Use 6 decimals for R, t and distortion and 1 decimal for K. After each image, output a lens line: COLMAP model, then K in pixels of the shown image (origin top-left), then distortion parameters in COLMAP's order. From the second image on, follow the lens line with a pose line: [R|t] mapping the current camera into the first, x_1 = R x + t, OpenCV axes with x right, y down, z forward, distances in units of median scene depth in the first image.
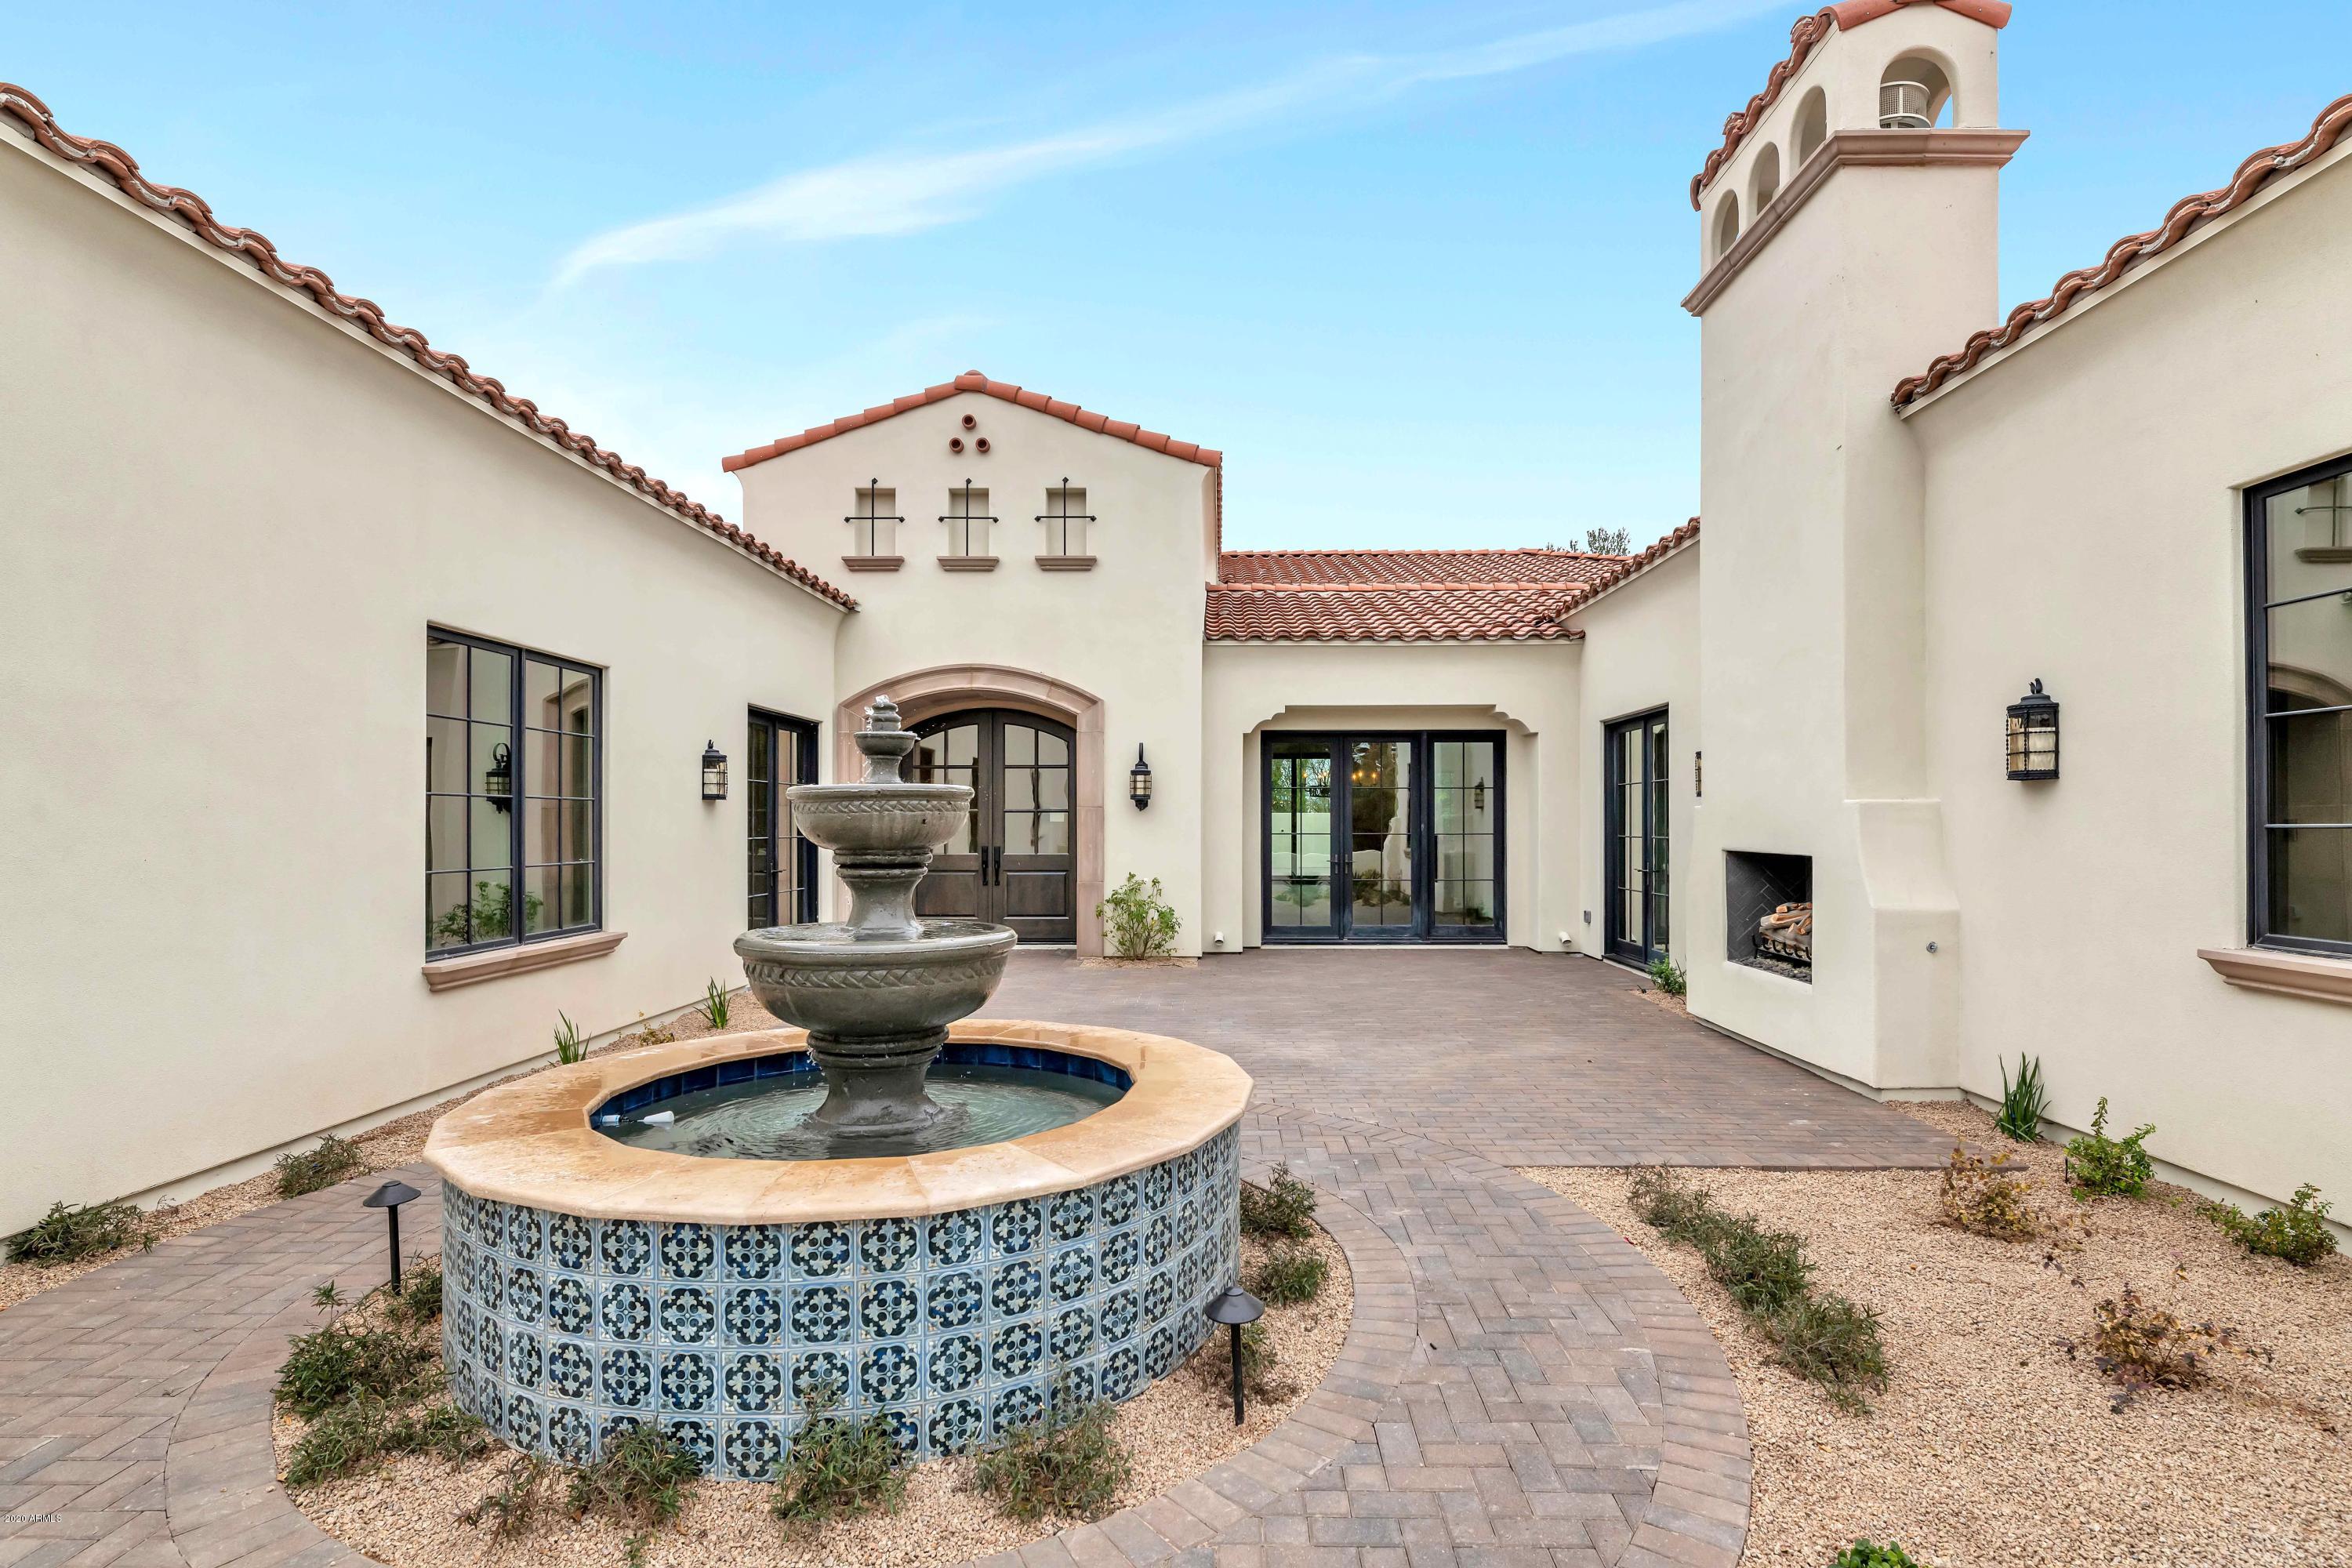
lens RADIAL K [[1197.0, 0, 1186.4], [0, 1197.0, 806.5], [0, 0, 1]] dist [-0.002279, -0.000099]
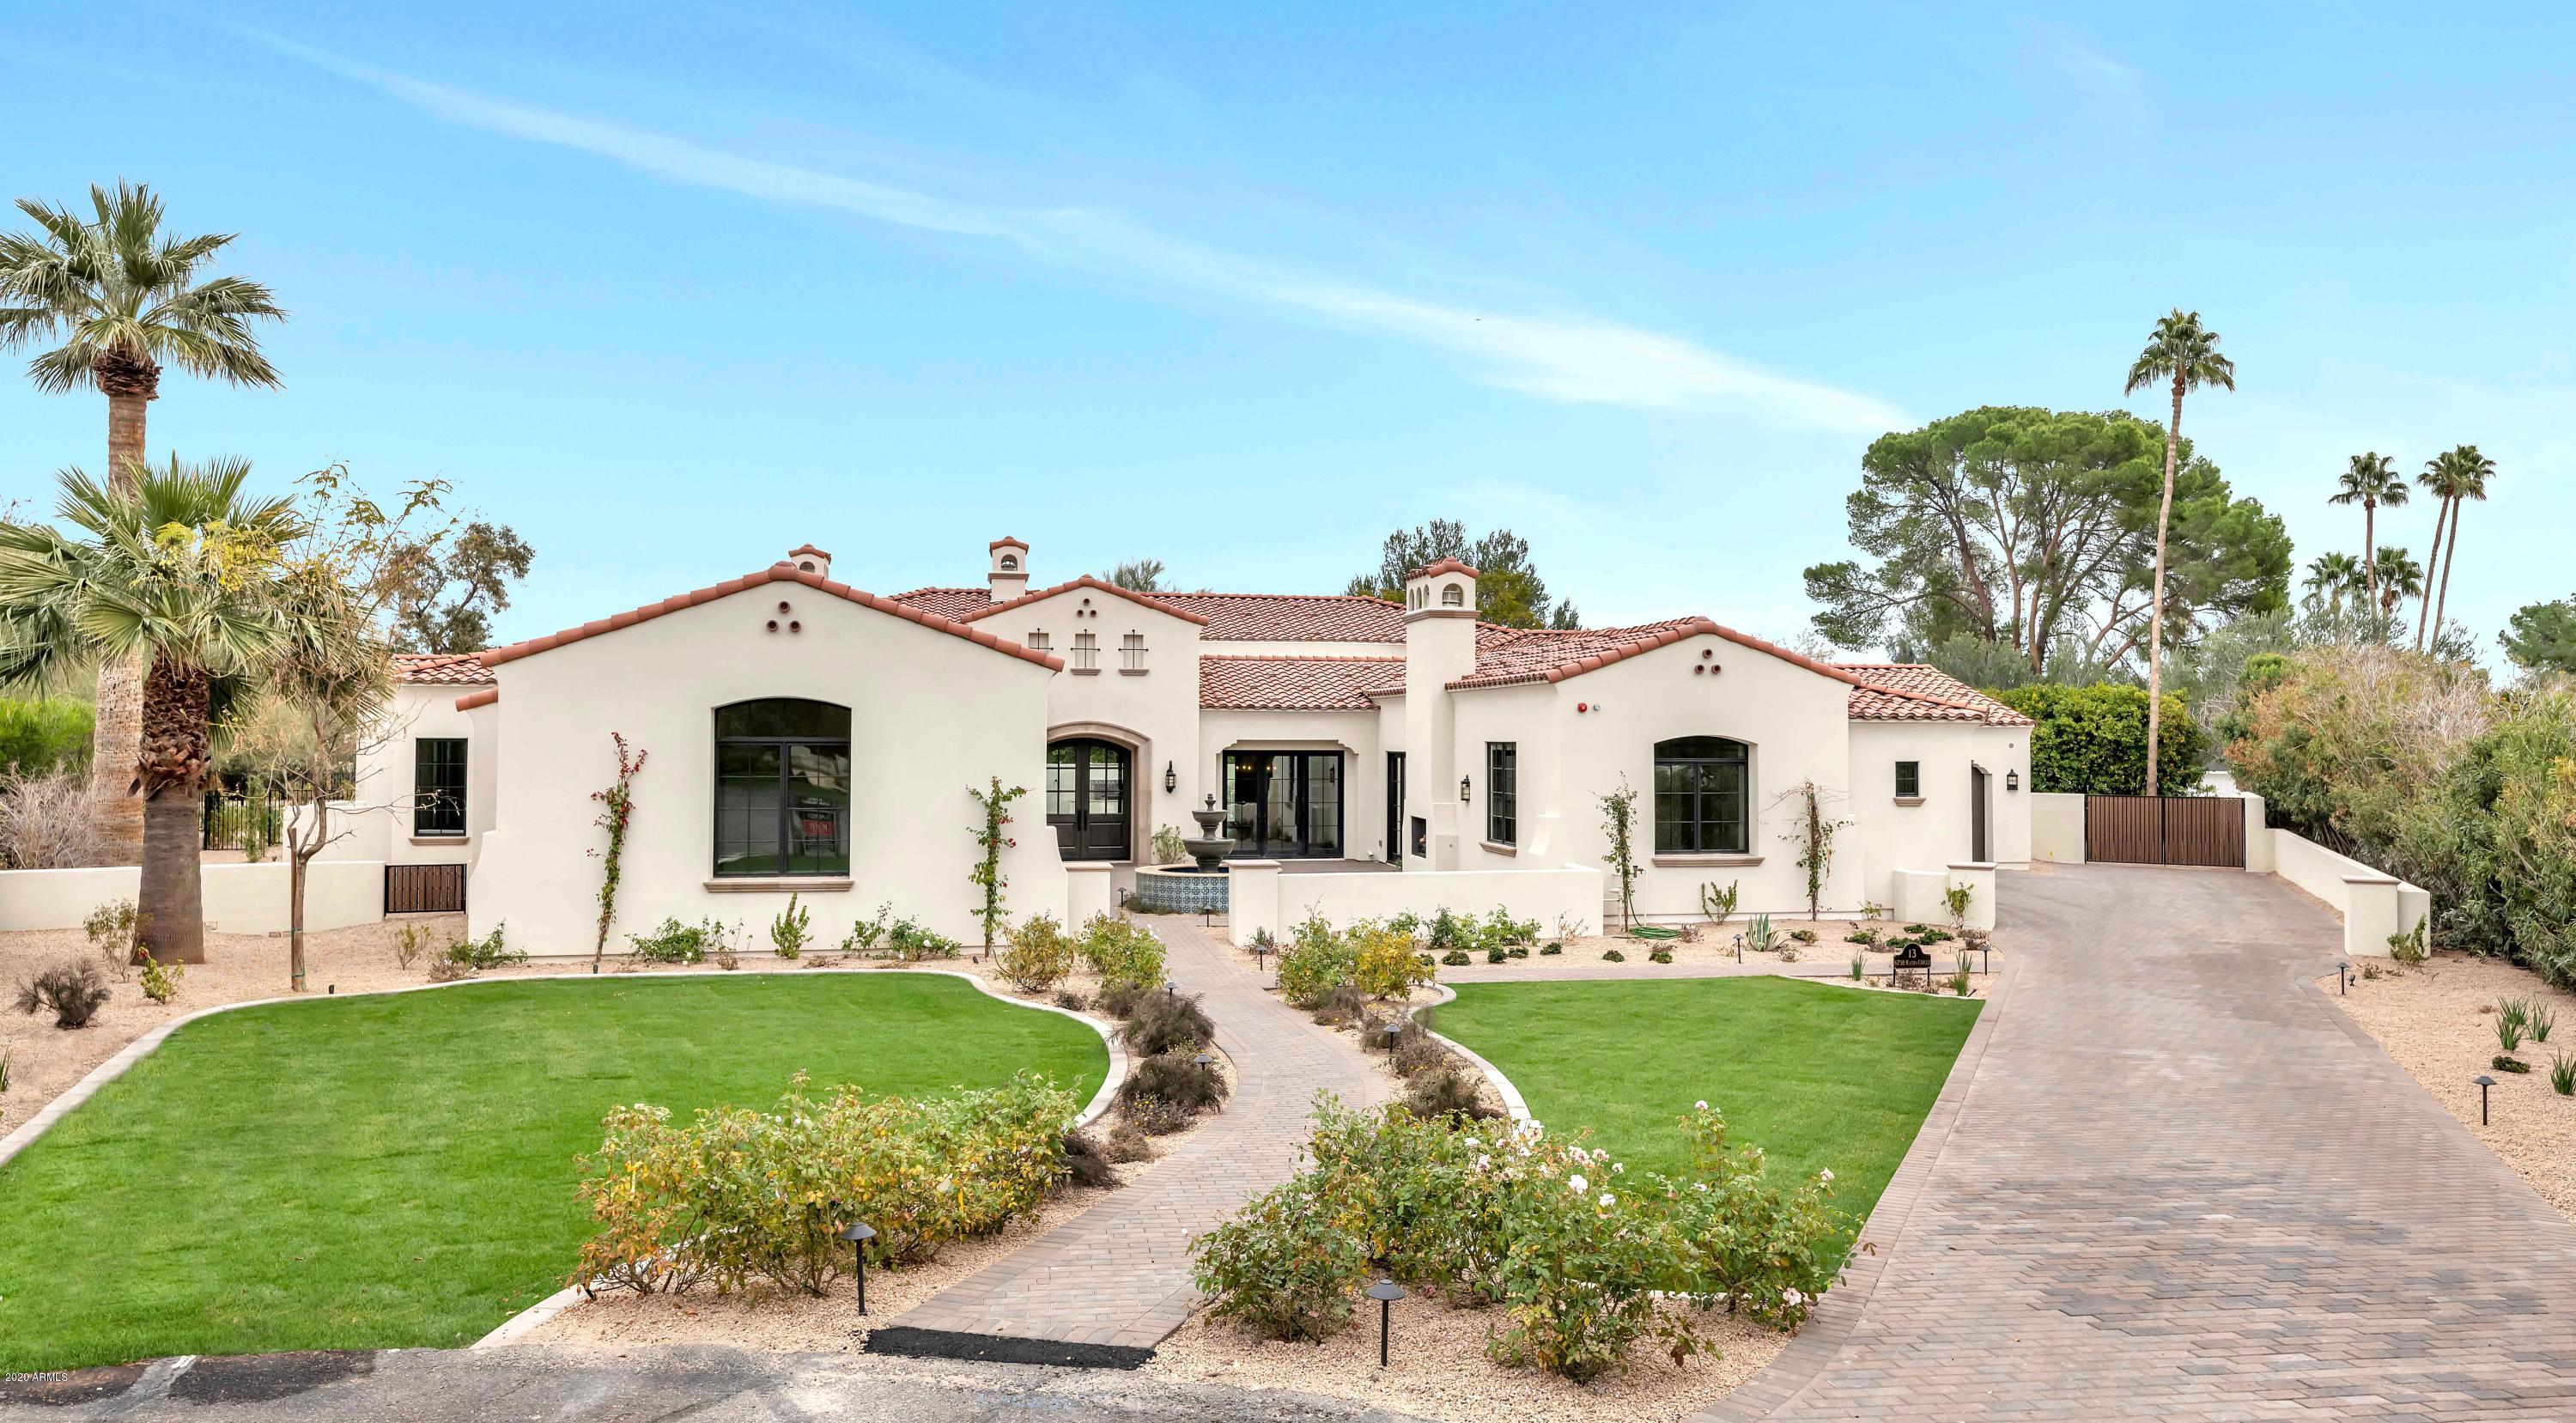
lens RADIAL K [[1839.1, 0, 1281.4], [0, 1839.1, 702.6], [0, 0, 1]] dist [0.001837, -0.008073]
pose [[0.979184, 0.007346, 0.202844, -0.487675], [-0.006885, 0.999972, -0.002978, -0.142782], [-0.202860, 0.001519, 0.979207, -2.110683]]
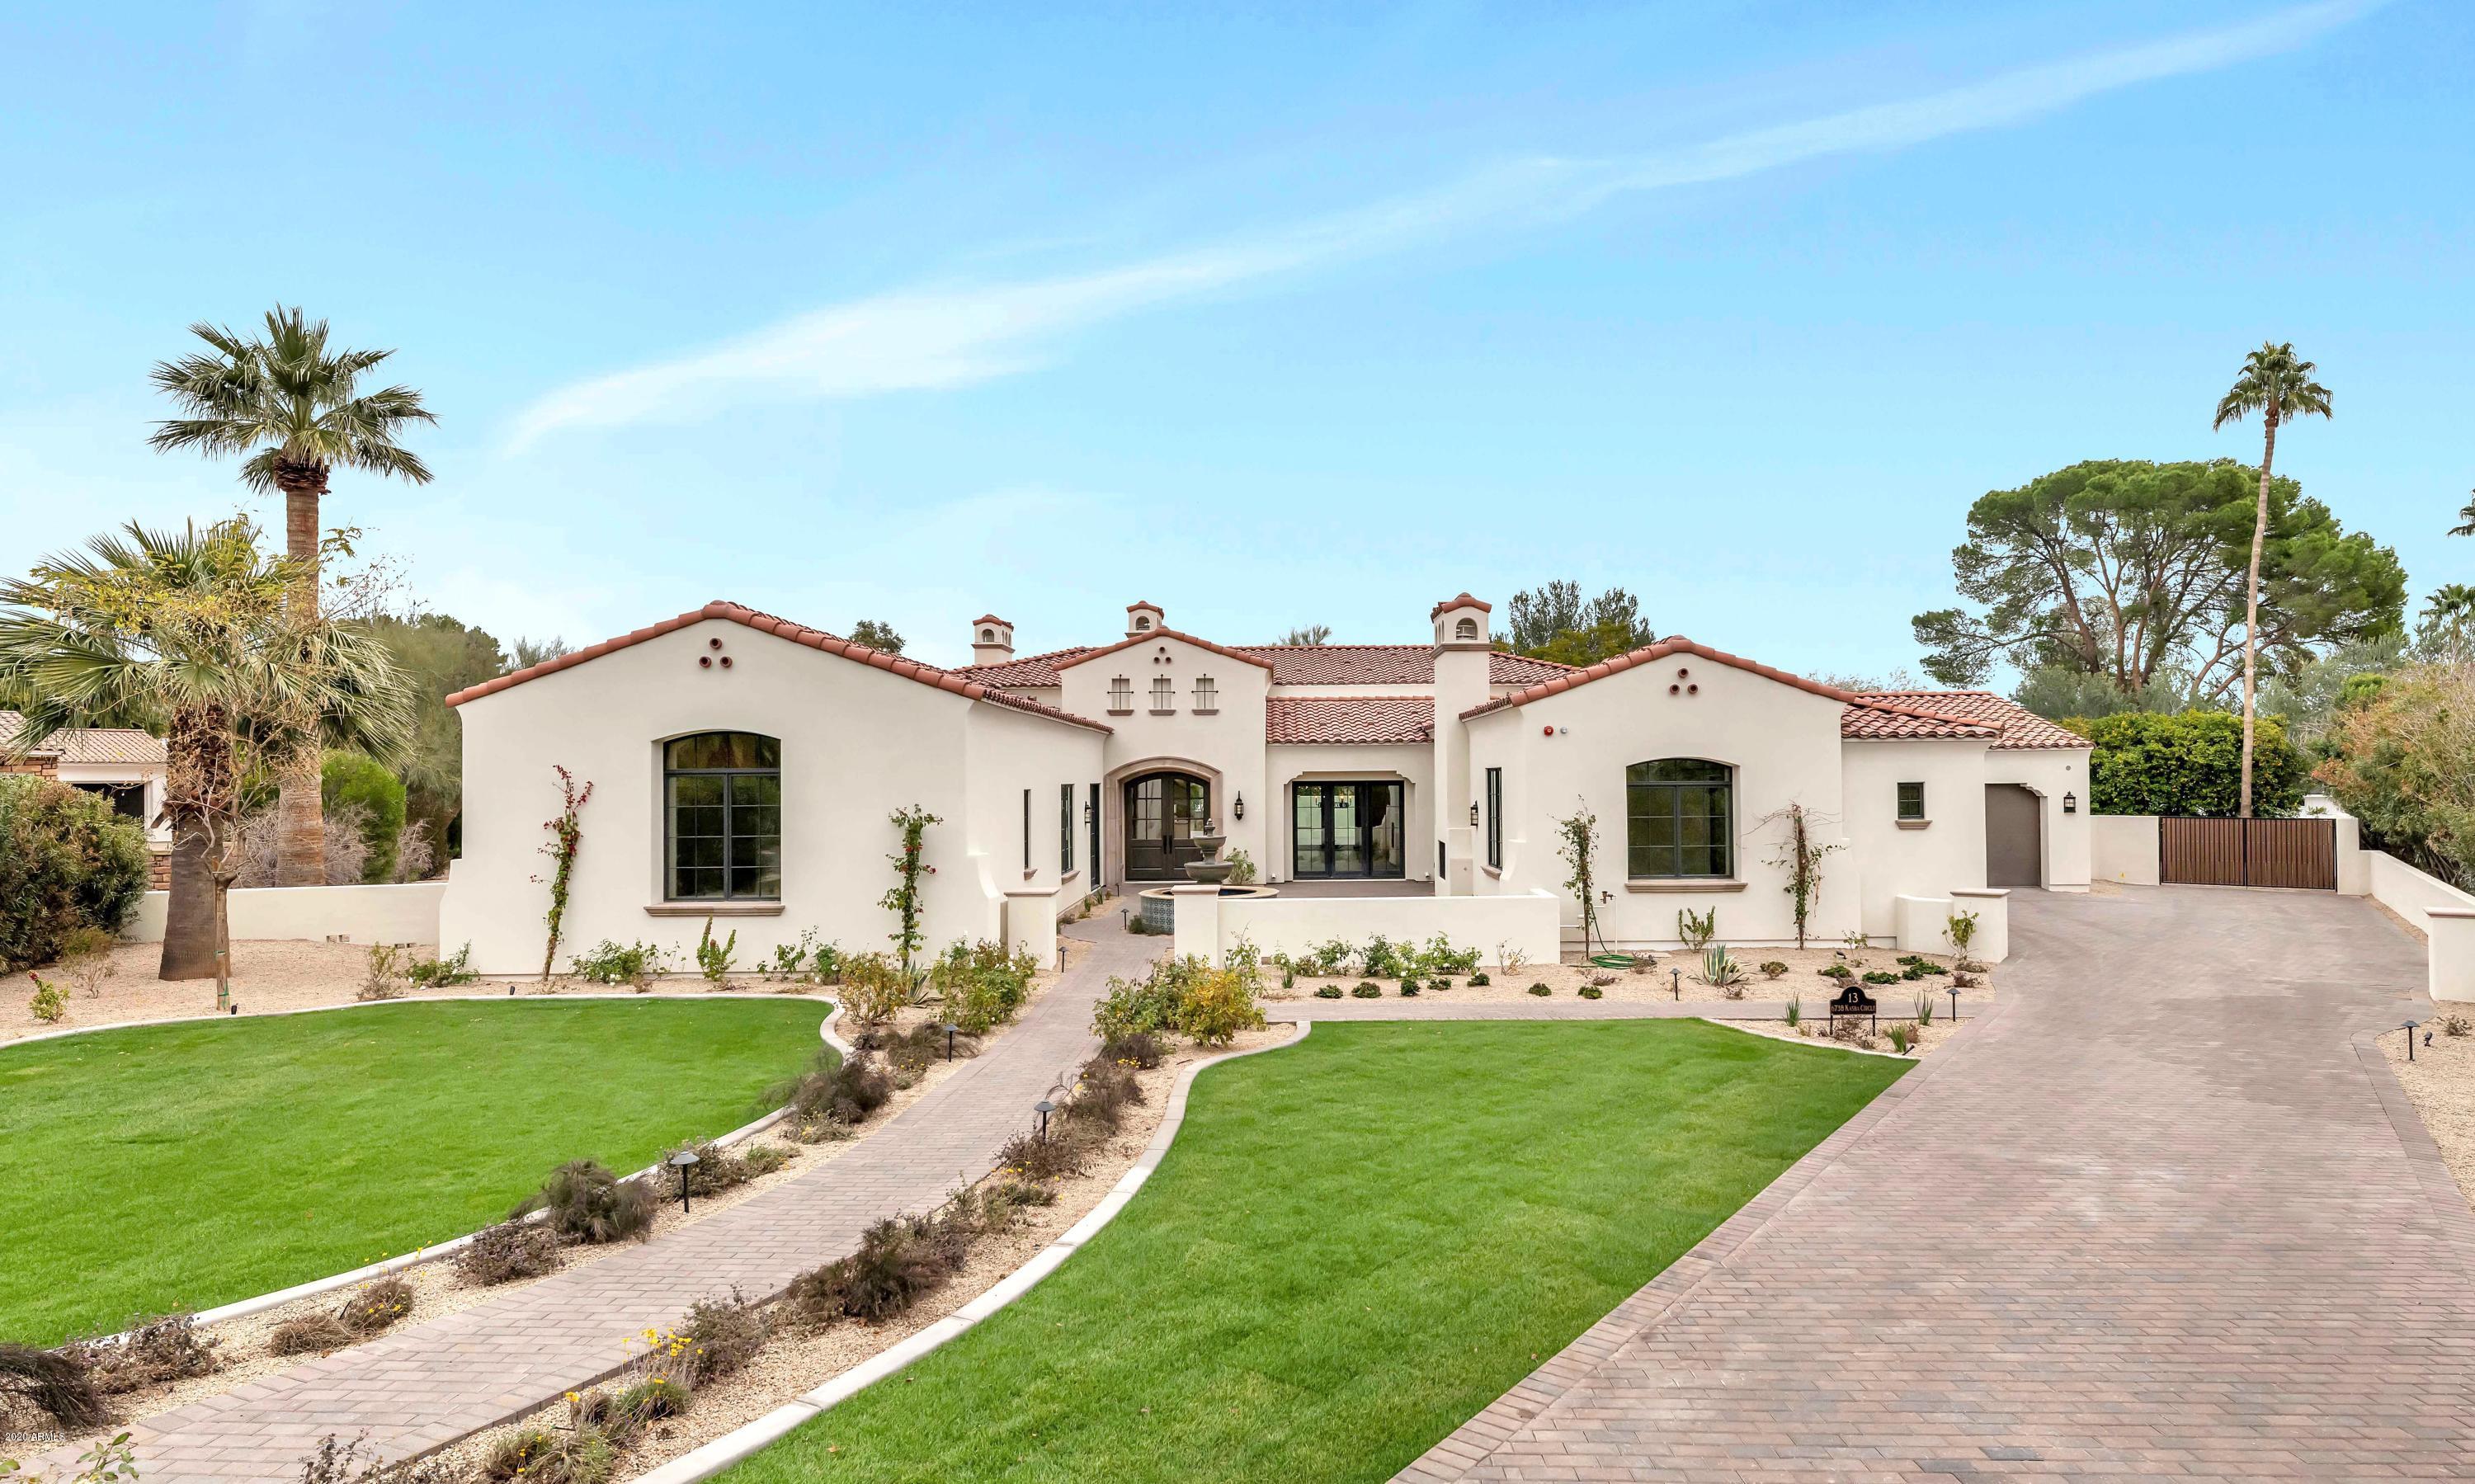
lens RADIAL K [[1416.5, 0, 1248.6], [0, 1416.5, 765.8], [0, 0, 1]] dist [-0.000068, 0.000106]
pose [[0.999899, -0.007654, 0.011991, -0.051264], [0.007567, 0.999945, 0.007248, -0.118676], [-0.012046, -0.007156, 0.999902, -1.683296]]
